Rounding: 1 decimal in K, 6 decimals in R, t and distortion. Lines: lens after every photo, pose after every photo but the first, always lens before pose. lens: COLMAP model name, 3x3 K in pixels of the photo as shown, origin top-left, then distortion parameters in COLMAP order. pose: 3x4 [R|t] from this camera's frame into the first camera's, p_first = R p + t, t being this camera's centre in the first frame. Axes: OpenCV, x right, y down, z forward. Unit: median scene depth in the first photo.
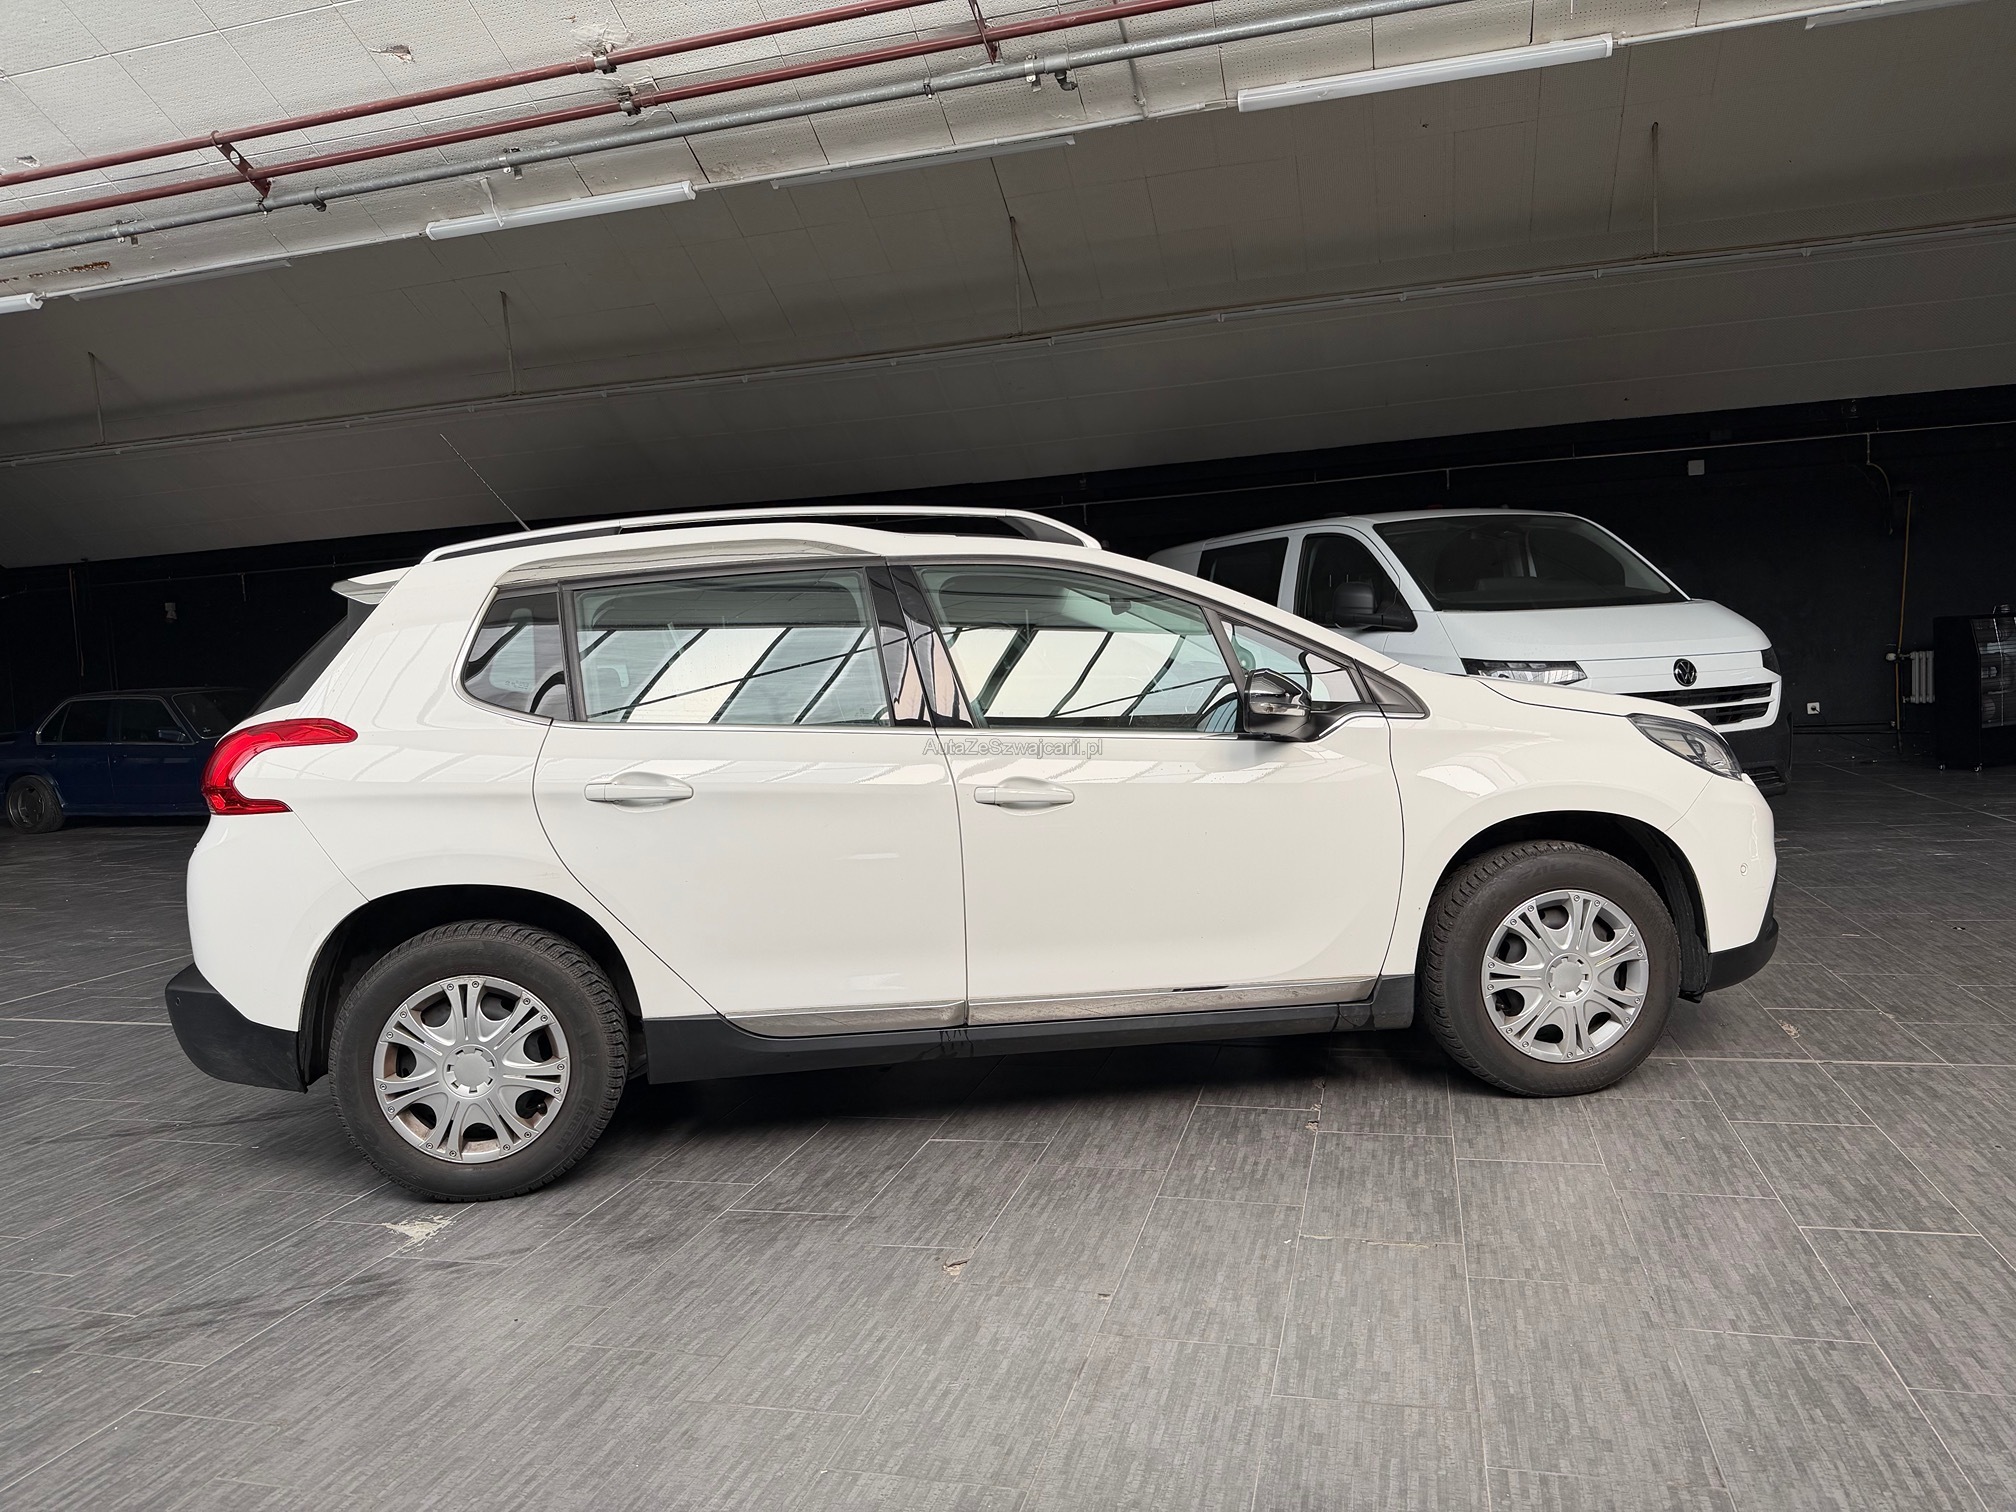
lens RADIAL K [[1421.7, 0, 995.4], [0, 1421.7, 760.5], [0, 0, 1]] dist [0.042865, -0.065938]
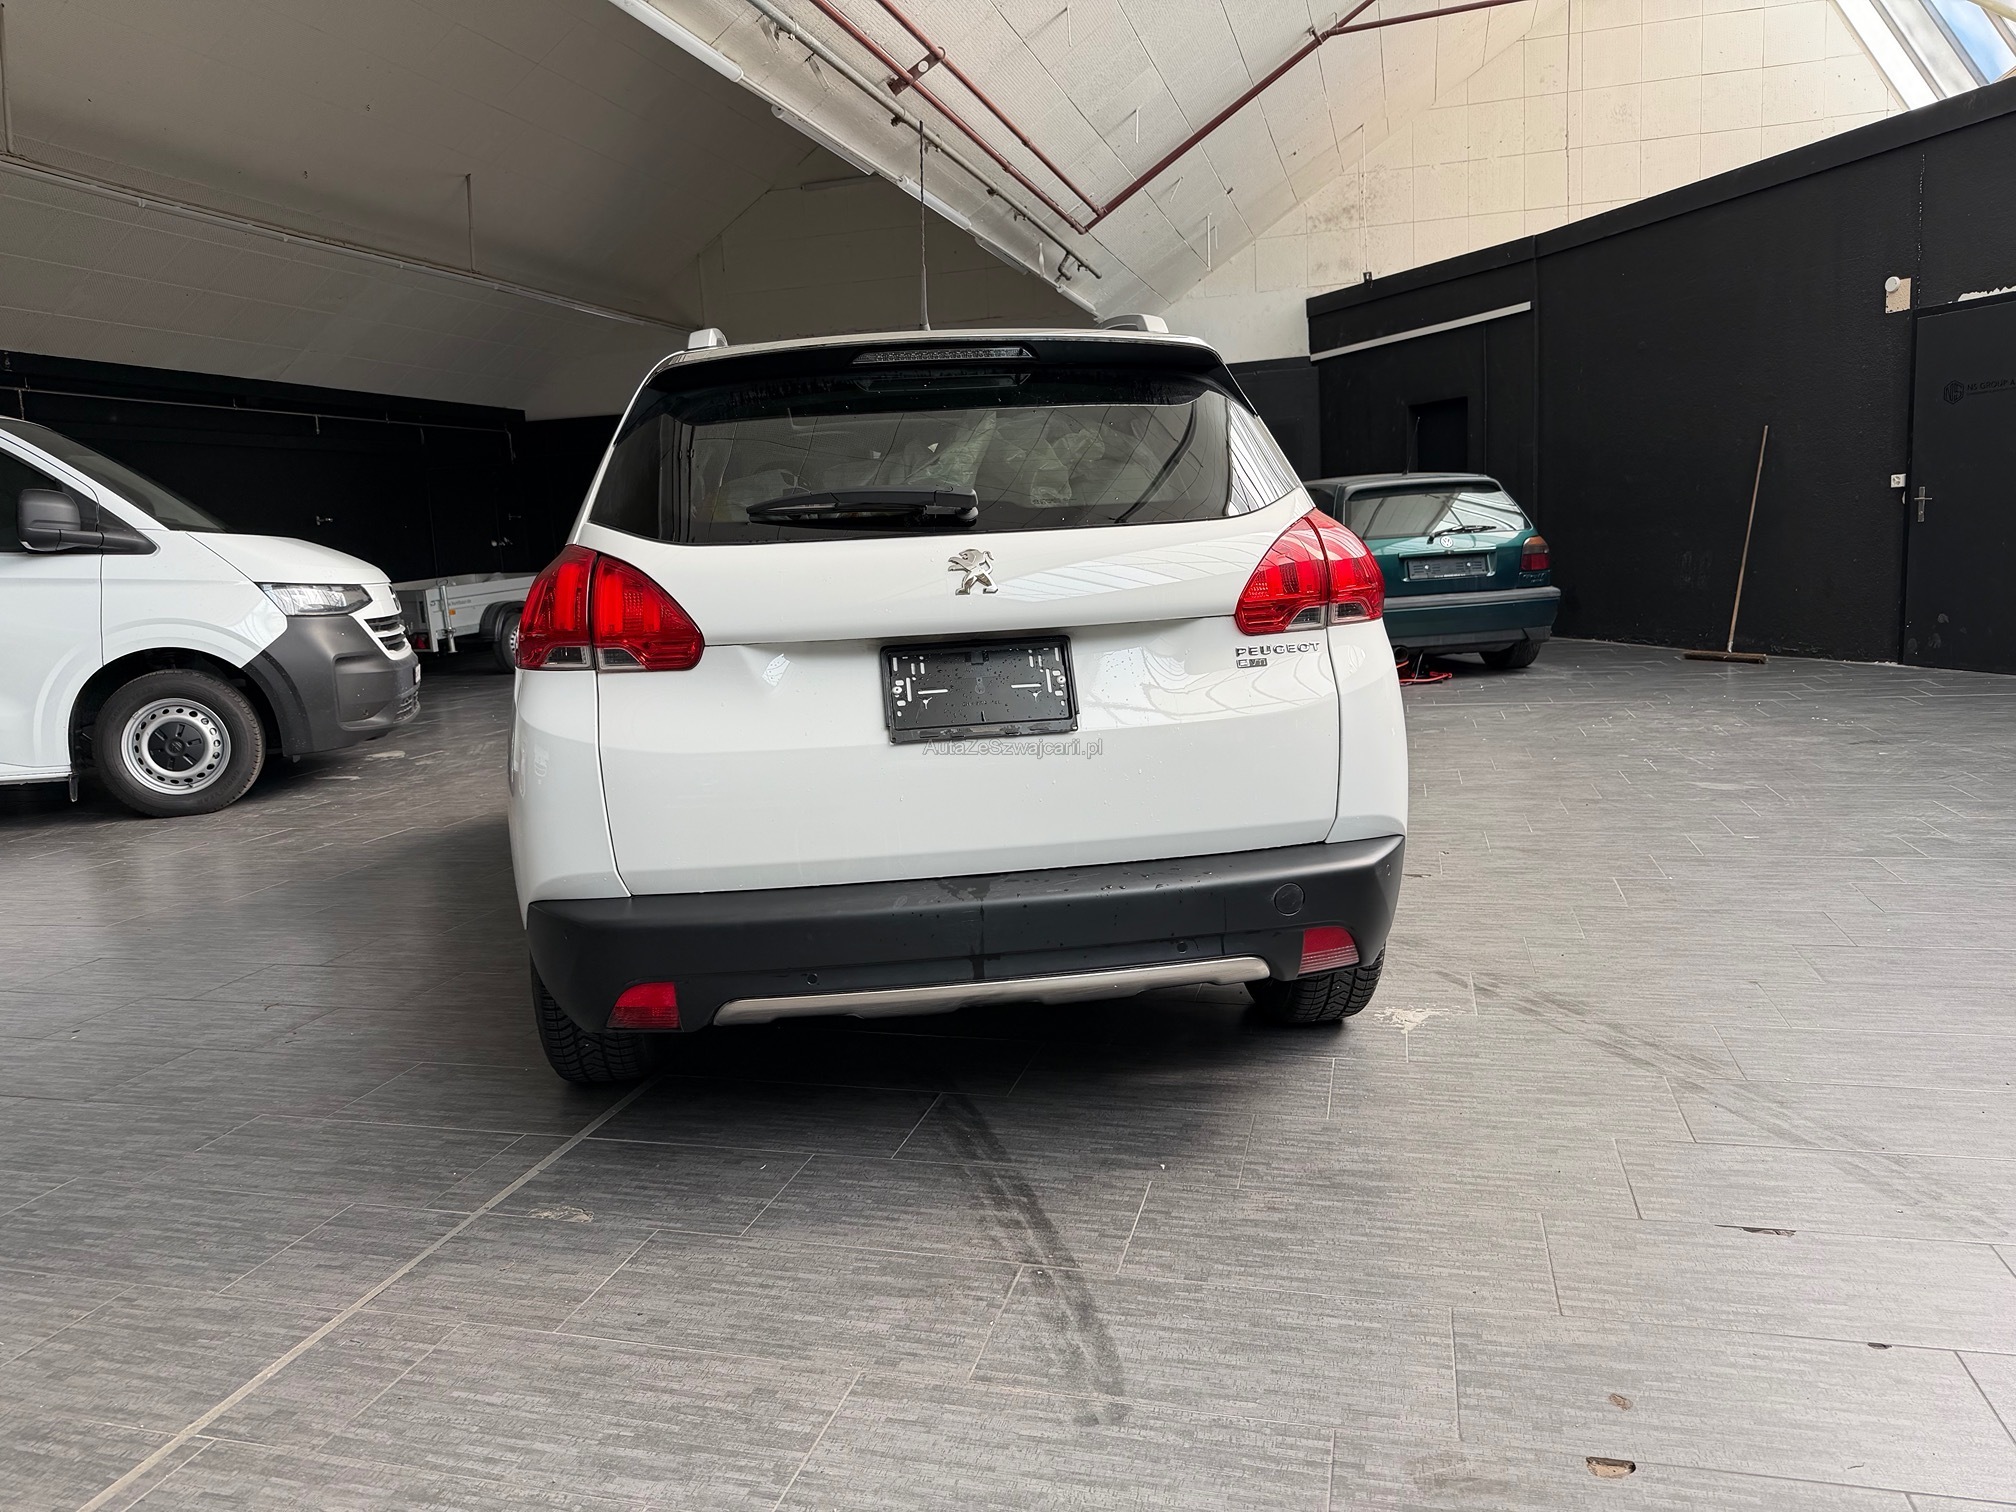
lens RADIAL K [[1421.7, 0, 995.4], [0, 1421.7, 760.5], [0, 0, 1]] dist [0.042865, -0.065938]
pose [[-0.000505, -0.102655, 0.994717, -1.235028], [0.126281, 0.986747, 0.101897, 0.009578], [-0.991994, 0.125665, 0.012465, 1.121511]]
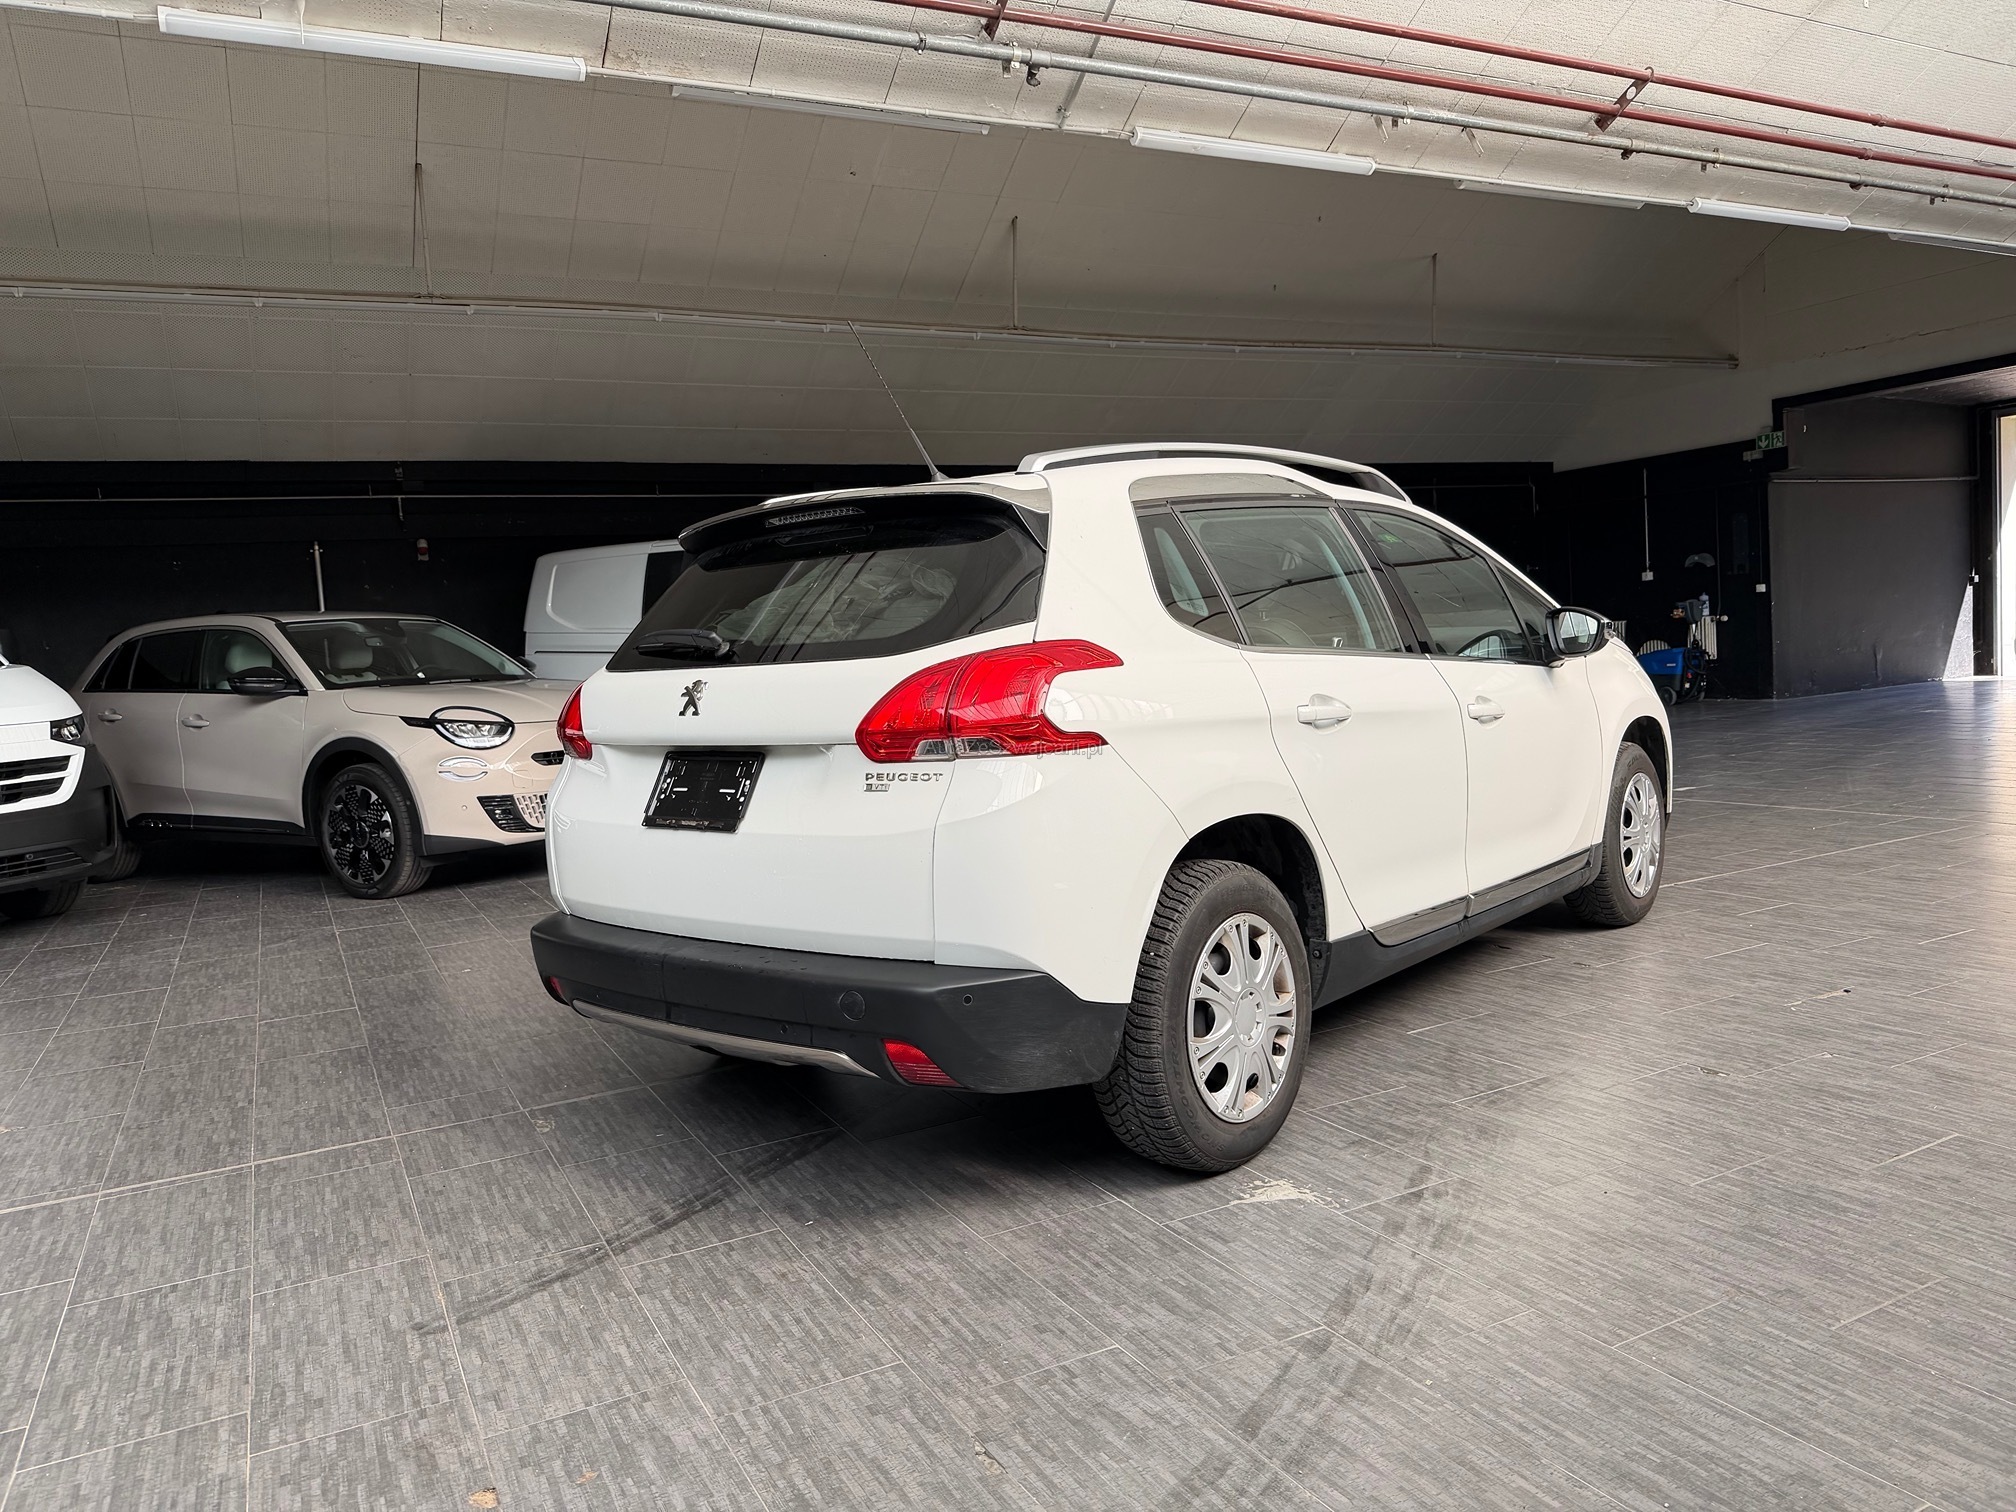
lens RADIAL K [[1435.0, 0, 1003.4], [0, 1435.0, 754.5], [0, 0, 1]] dist [0.002344, -0.008491]
pose [[0.731320, -0.043837, 0.680624, -1.010572], [0.072069, 0.997312, -0.013203, 0.046513], [-0.678216, 0.058708, 0.732514, 0.395262]]
